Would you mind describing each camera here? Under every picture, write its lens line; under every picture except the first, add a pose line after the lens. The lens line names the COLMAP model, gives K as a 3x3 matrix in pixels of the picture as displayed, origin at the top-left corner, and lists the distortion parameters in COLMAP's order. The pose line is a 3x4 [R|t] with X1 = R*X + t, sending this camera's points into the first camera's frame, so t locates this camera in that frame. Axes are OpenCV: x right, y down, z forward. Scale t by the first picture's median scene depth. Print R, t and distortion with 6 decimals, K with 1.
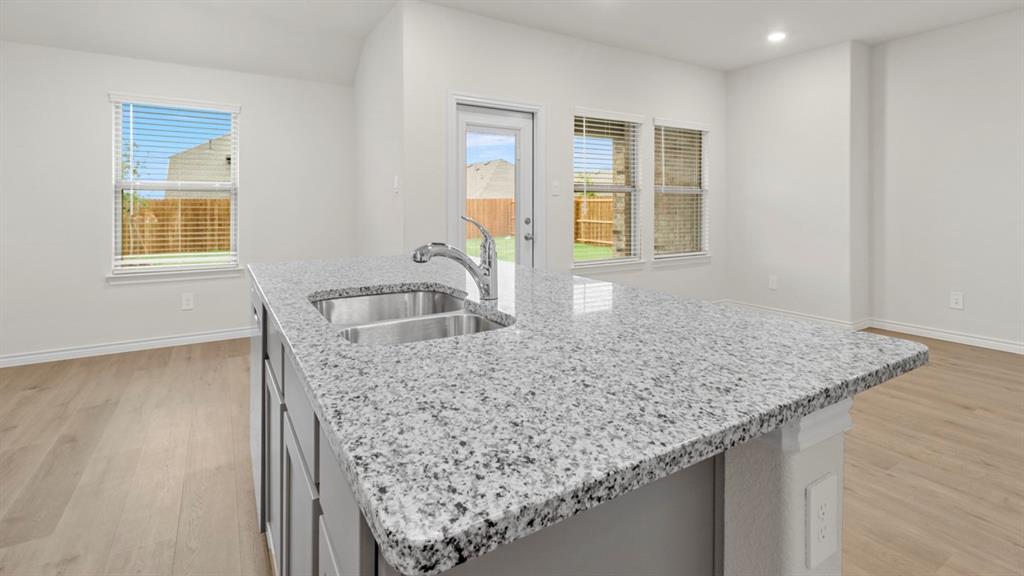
lens RADIAL K [[476.4, 0, 503.1], [0, 476.4, 208.1], [0, 0, 1]] dist [0.005815, -0.000190]
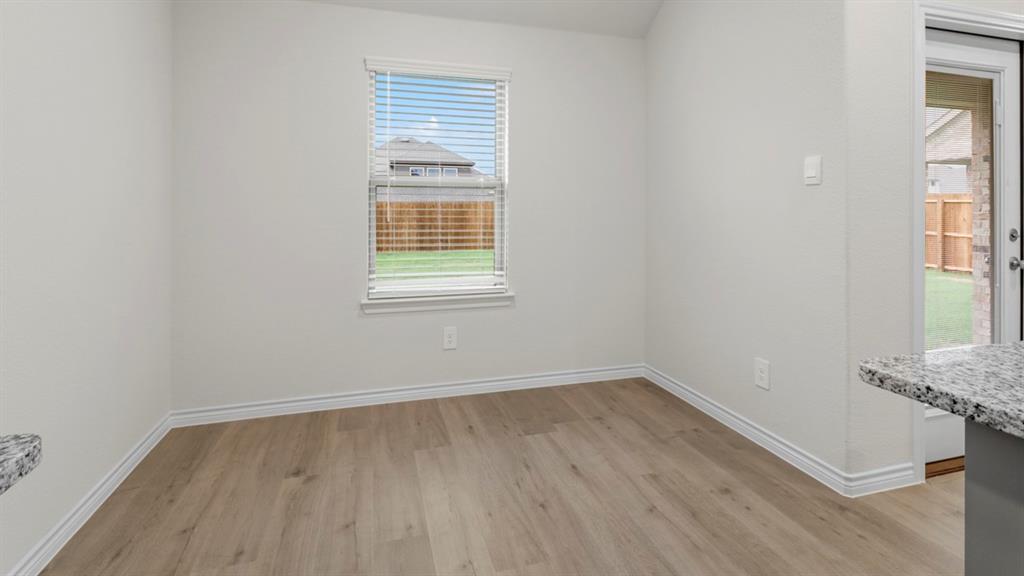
lens RADIAL K [[476.4, 0, 506.0], [0, 476.4, 205.9], [0, 0, 1]] dist [0.005815, -0.000190]
pose [[0.967290, -0.001696, -0.253668, -0.382454], [-0.001174, 0.999937, -0.011160, -0.000018], [0.253671, 0.011093, 0.967227, 0.303684]]
